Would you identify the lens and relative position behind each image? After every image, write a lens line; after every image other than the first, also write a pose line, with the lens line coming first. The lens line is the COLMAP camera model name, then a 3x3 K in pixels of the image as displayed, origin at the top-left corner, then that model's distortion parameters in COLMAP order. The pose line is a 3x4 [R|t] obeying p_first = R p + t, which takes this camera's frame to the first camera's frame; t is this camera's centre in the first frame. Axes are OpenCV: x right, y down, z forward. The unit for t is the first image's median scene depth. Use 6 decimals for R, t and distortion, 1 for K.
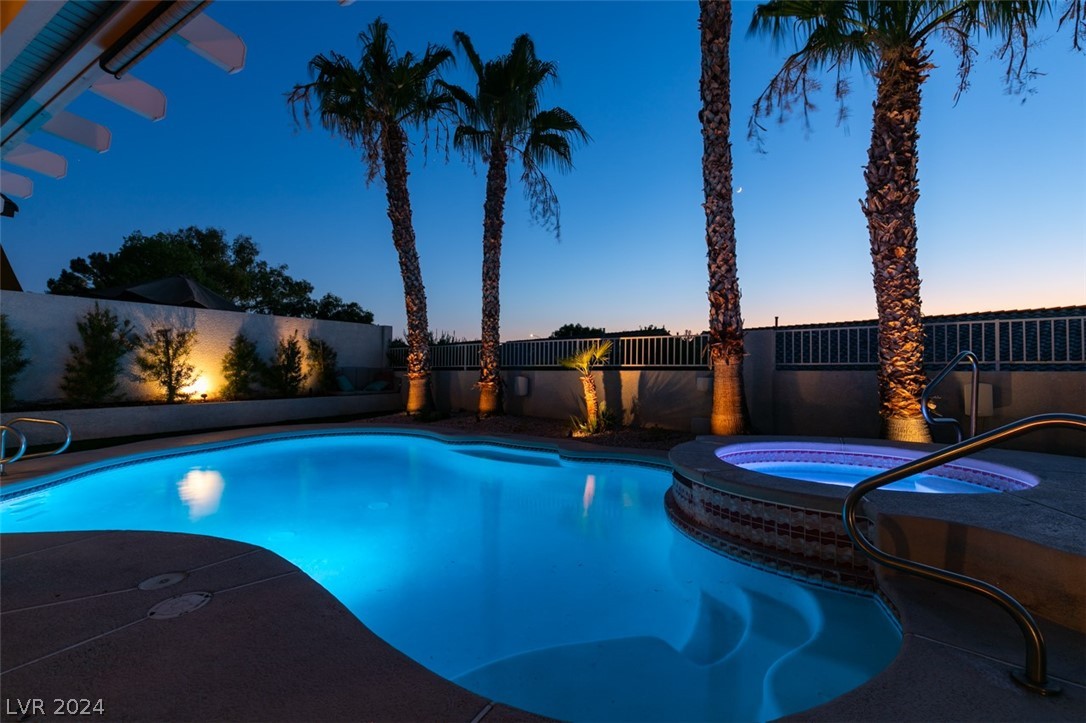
lens RADIAL K [[483.6, 0, 542.4], [0, 483.6, 365.1], [0, 0, 1]] dist [0.004368, -0.003007]
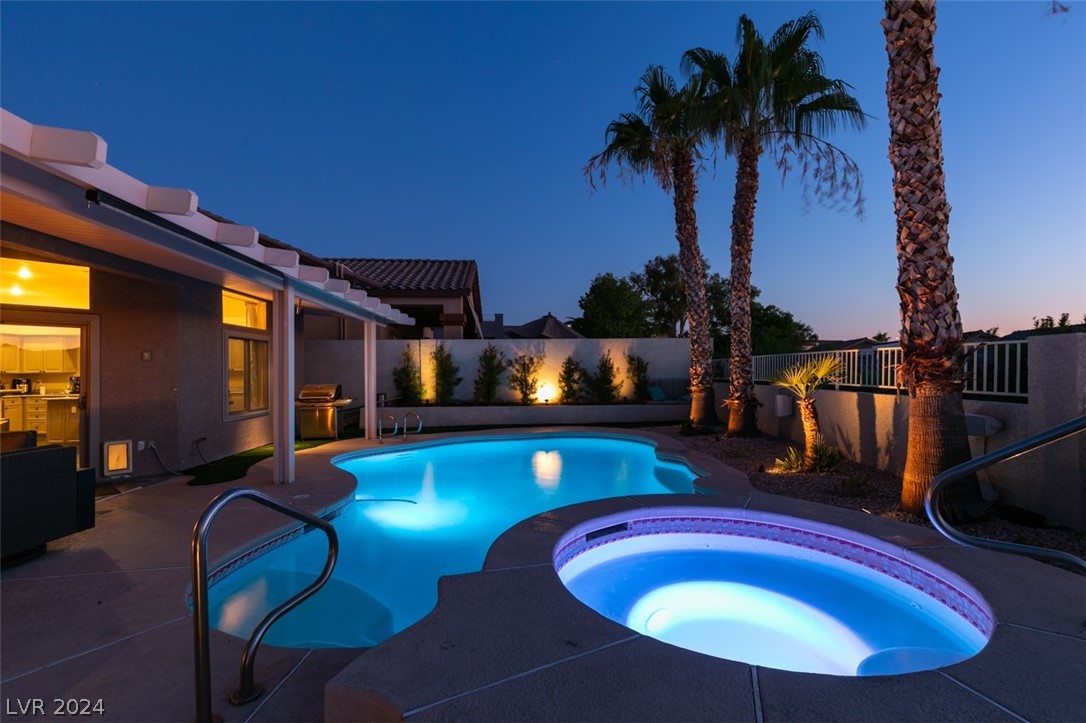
lens RADIAL K [[483.6, 0, 541.6], [0, 483.6, 365.5], [0, 0, 1]] dist [0.004368, -0.003007]
pose [[0.583616, -0.011609, -0.811947, 0.471363], [0.014997, 0.999881, -0.003516, -0.036960], [0.811891, -0.010125, 0.583721, 0.166244]]
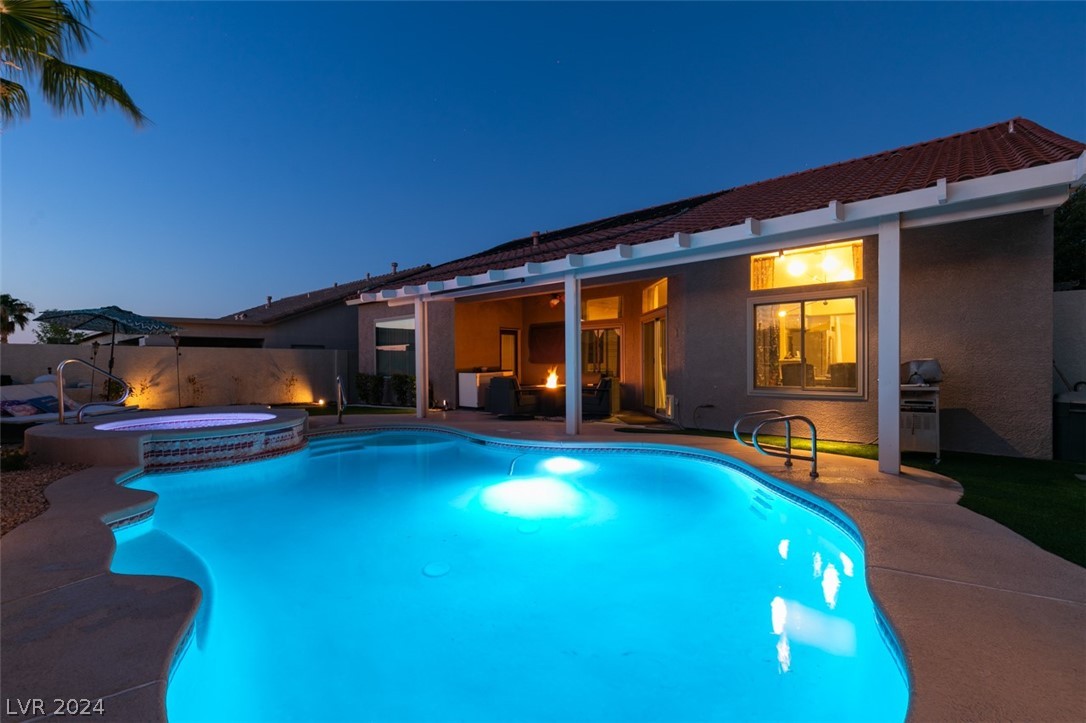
lens RADIAL K [[483.6, 0, 541.5], [0, 483.6, 365.1], [0, 0, 1]] dist [0.004368, -0.003007]
pose [[-0.983834, 0.006821, 0.178955, -0.424378], [0.005873, 0.999966, -0.005823, 0.005724], [-0.178989, -0.004678, -0.983840, 1.143384]]
